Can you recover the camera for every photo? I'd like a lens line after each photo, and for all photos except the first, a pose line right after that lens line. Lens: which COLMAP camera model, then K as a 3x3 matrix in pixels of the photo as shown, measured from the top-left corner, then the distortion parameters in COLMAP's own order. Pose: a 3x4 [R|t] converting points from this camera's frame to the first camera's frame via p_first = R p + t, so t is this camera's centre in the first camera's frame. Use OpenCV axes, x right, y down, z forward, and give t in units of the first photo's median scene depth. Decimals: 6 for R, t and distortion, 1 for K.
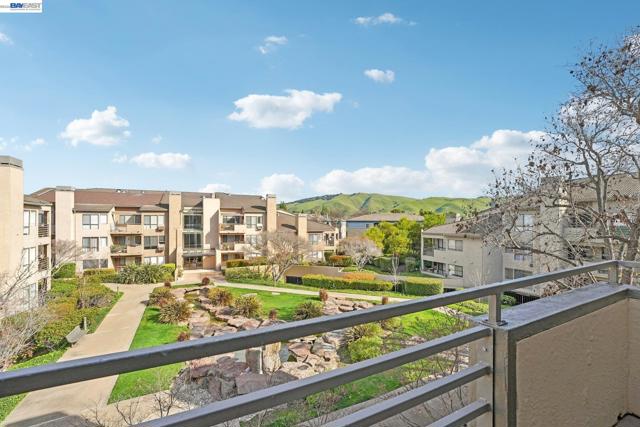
lens RADIAL K [[262.0, 0, 319.9], [0, 262.0, 220.7], [0, 0, 1]] dist [-0.023429, 0.000044]
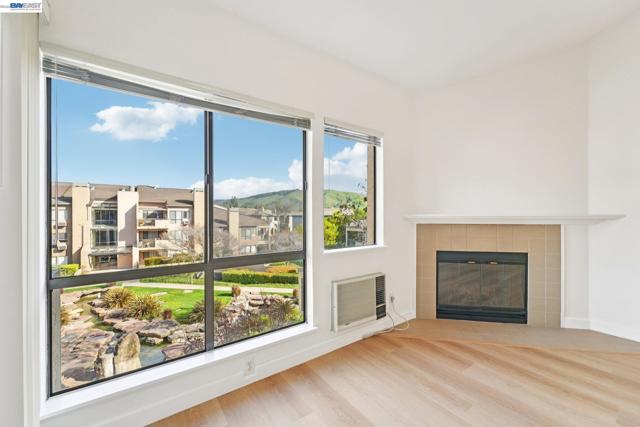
lens RADIAL K [[256.0, 0, 319.2], [0, 256.0, 216.2], [0, 0, 1]] dist [-0.000285, -0.000151]
pose [[0.986217, -0.004943, 0.165386, 0.104085], [0.004637, 0.999987, 0.002234, 0.002795], [-0.165395, -0.001436, 0.986226, -0.000824]]
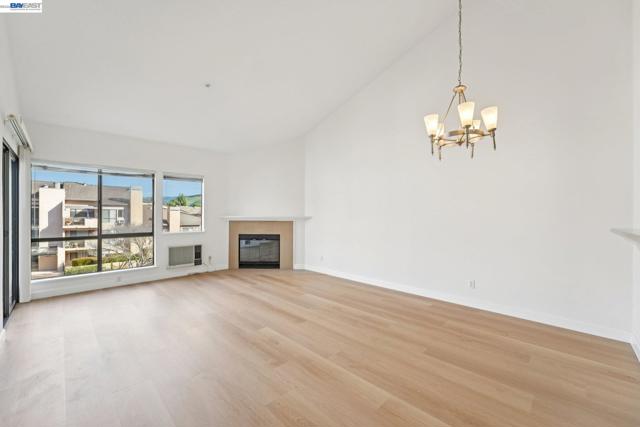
lens RADIAL K [[256.0, 0, 319.2], [0, 256.0, 216.2], [0, 0, 1]] dist [-0.000285, -0.000151]
pose [[0.944590, -0.002639, 0.328241, 0.149387], [0.000696, 0.999982, 0.006037, 0.001755], [-0.328251, -0.005474, 0.944575, -0.096324]]
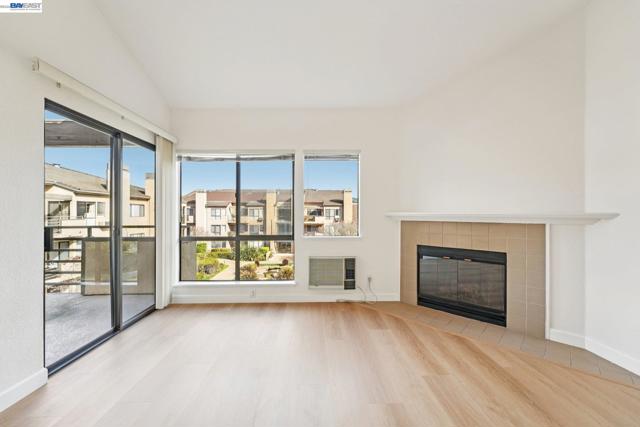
lens RADIAL K [[255.6, 0, 318.4], [0, 255.6, 211.5], [0, 0, 1]] dist [0.000546, -0.000076]
pose [[0.910500, -0.004893, -0.413481, 0.160178], [0.001538, 0.999963, -0.008446, 0.002922], [0.413507, 0.007054, 0.910474, -0.025195]]
